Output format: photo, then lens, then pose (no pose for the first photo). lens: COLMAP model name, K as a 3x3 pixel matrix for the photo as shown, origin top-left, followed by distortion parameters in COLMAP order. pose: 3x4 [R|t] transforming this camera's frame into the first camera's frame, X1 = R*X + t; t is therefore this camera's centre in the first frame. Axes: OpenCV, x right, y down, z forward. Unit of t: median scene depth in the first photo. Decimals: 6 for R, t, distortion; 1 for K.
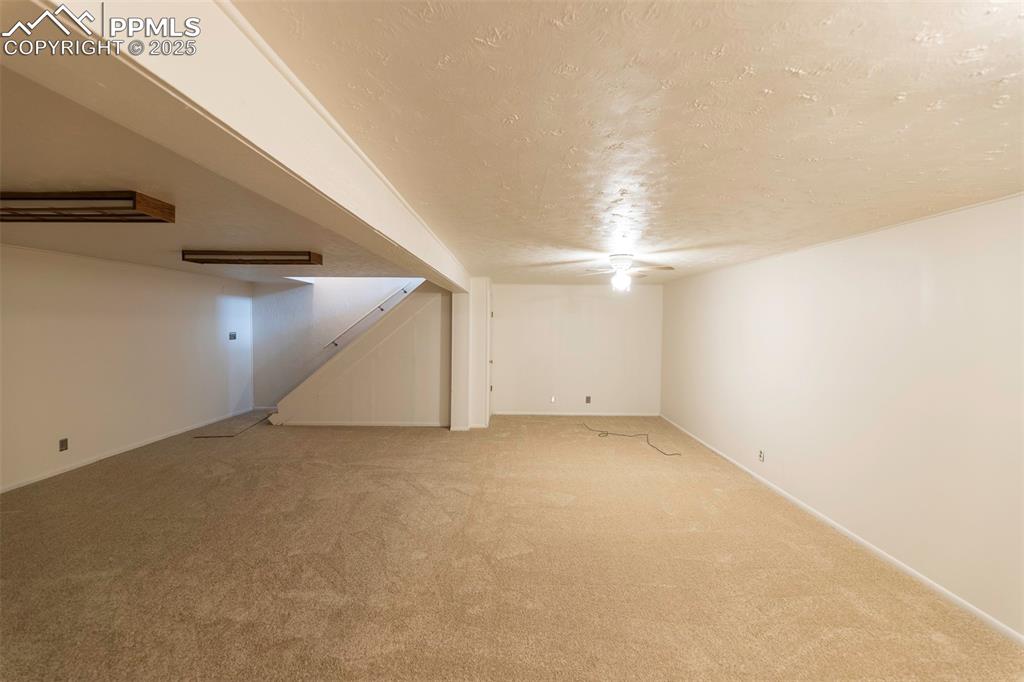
lens RADIAL K [[408.6, 0, 514.3], [0, 408.6, 338.0], [0, 0, 1]] dist [0.000886, 0.000067]
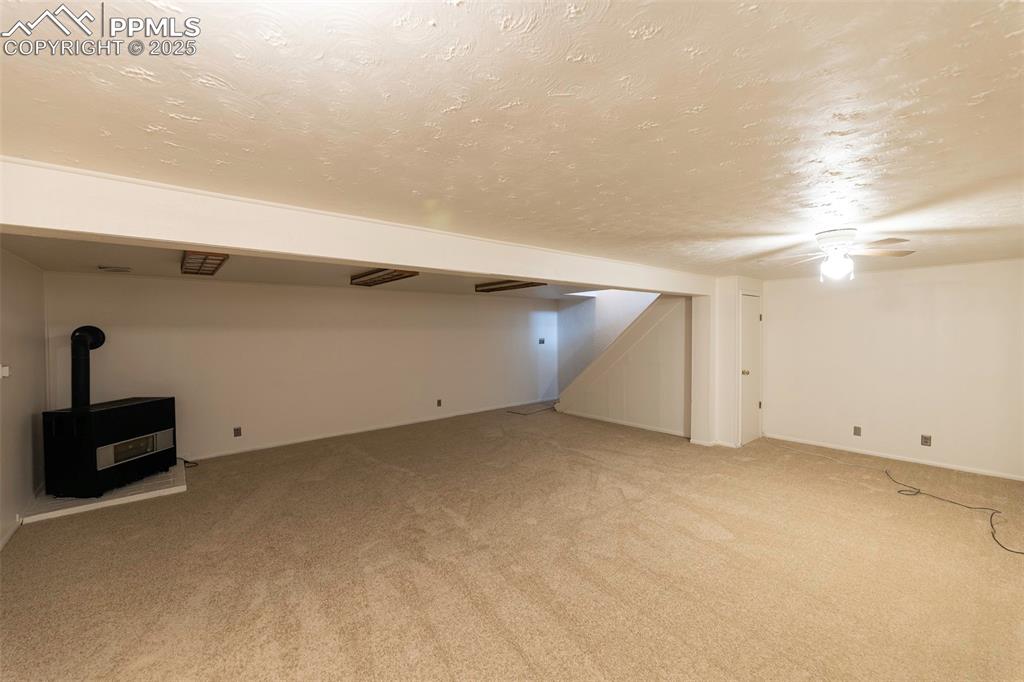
lens RADIAL K [[408.6, 0, 514.3], [0, 408.6, 338.0], [0, 0, 1]] dist [0.000886, 0.000067]
pose [[0.652187, -0.000937, -0.758058, 0.425237], [-0.011436, 0.999873, -0.011075, 0.000116], [0.757972, 0.015892, 0.652093, 0.103899]]
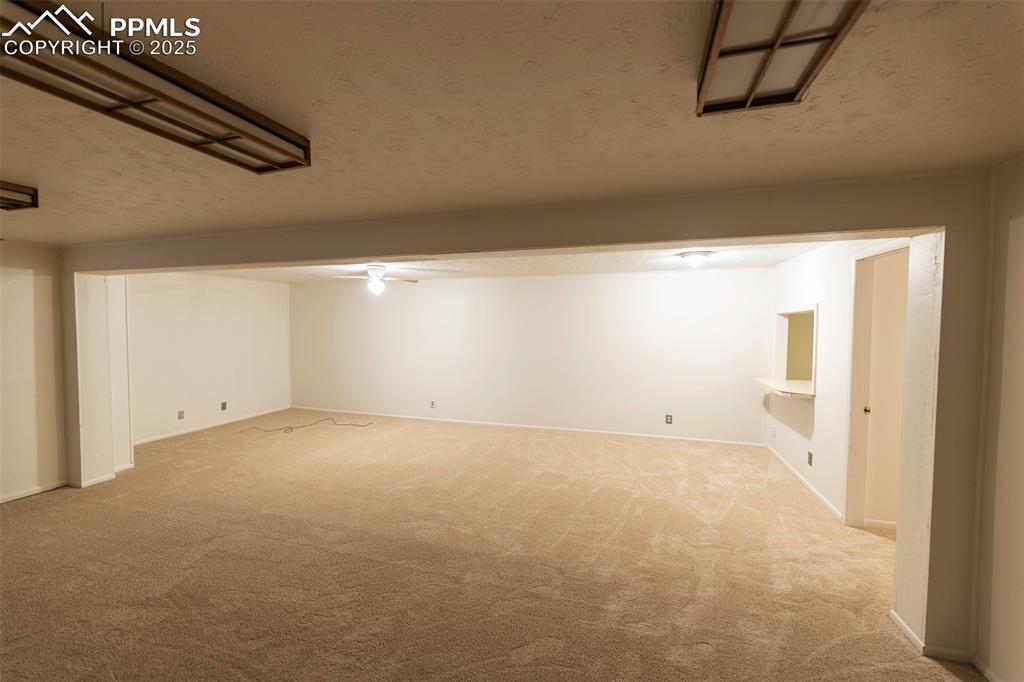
lens RADIAL K [[408.6, 0, 514.3], [0, 408.6, 338.0], [0, 0, 1]] dist [0.000886, 0.000067]
pose [[0.301141, -0.042211, 0.952645, -0.796261], [0.029188, 0.998960, 0.035037, -0.013551], [-0.953133, 0.017255, 0.302060, 0.227615]]
